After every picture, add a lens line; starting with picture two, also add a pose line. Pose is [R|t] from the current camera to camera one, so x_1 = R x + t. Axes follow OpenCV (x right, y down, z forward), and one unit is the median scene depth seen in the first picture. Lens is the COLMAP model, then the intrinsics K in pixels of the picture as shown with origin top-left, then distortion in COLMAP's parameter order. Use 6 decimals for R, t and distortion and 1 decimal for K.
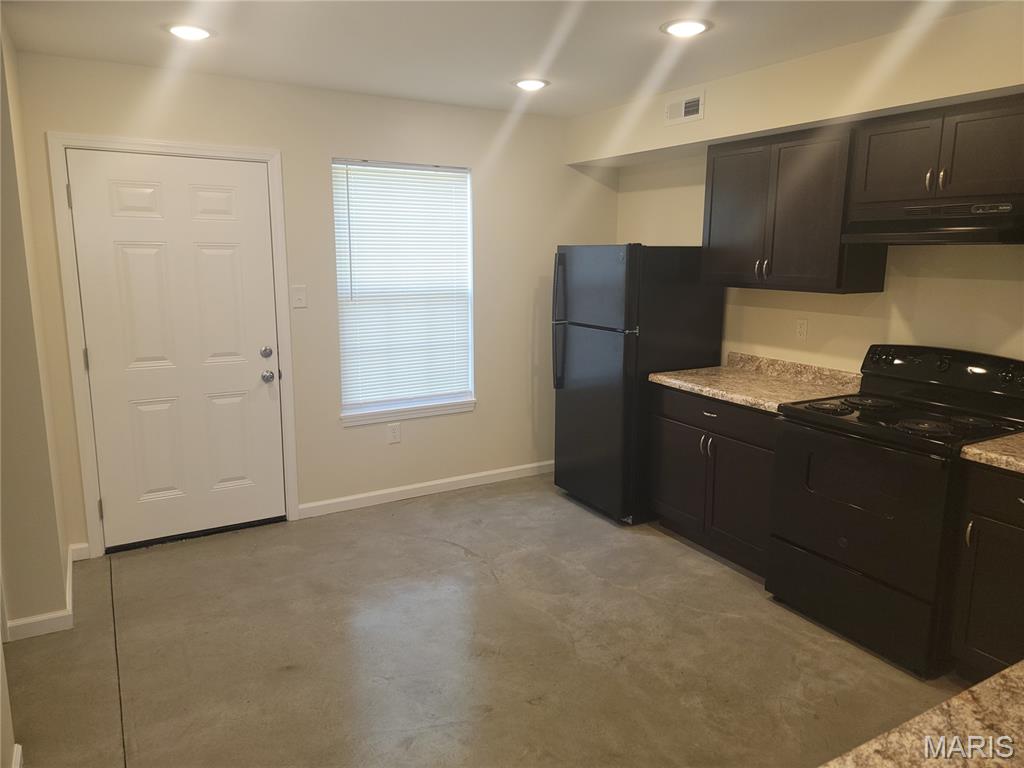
lens RADIAL K [[716.7, 0, 515.7], [0, 716.7, 379.2], [0, 0, 1]] dist [0.029546, -0.006157]
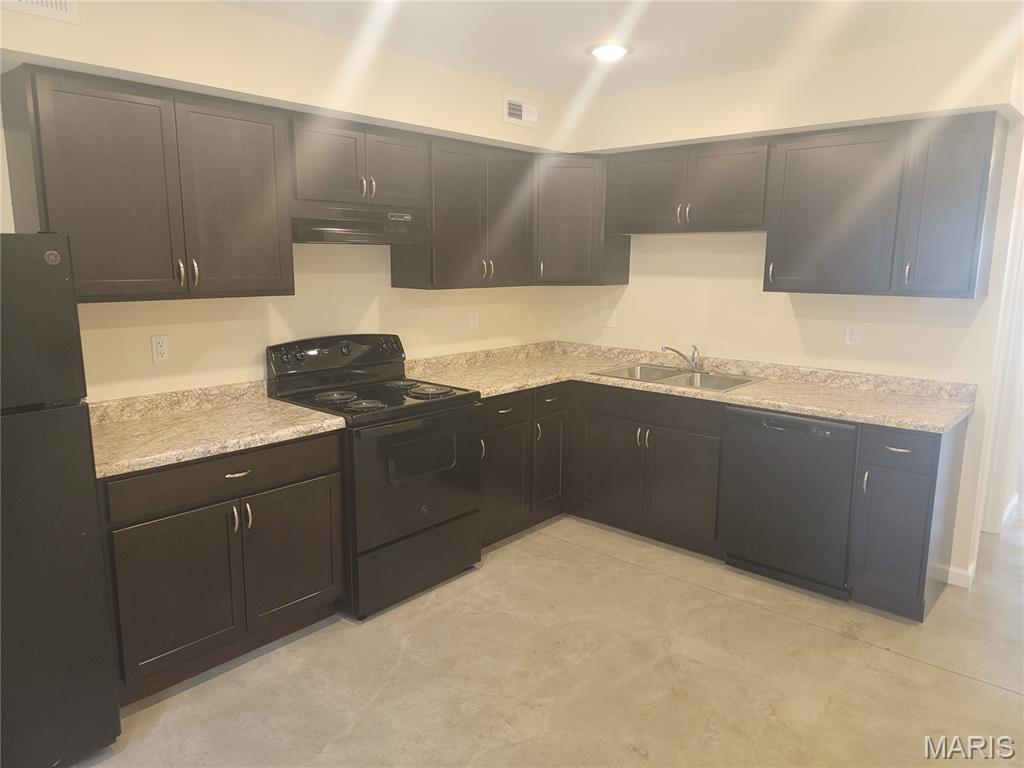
lens RADIAL K [[716.7, 0, 516.3], [0, 716.7, 384.3], [0, 0, 1]] dist [0.029546, -0.006157]
pose [[-0.337146, -0.175925, 0.924869, -0.590179], [0.160494, 0.957265, 0.240593, -0.205818], [-0.927672, 0.229551, -0.294503, 1.146883]]
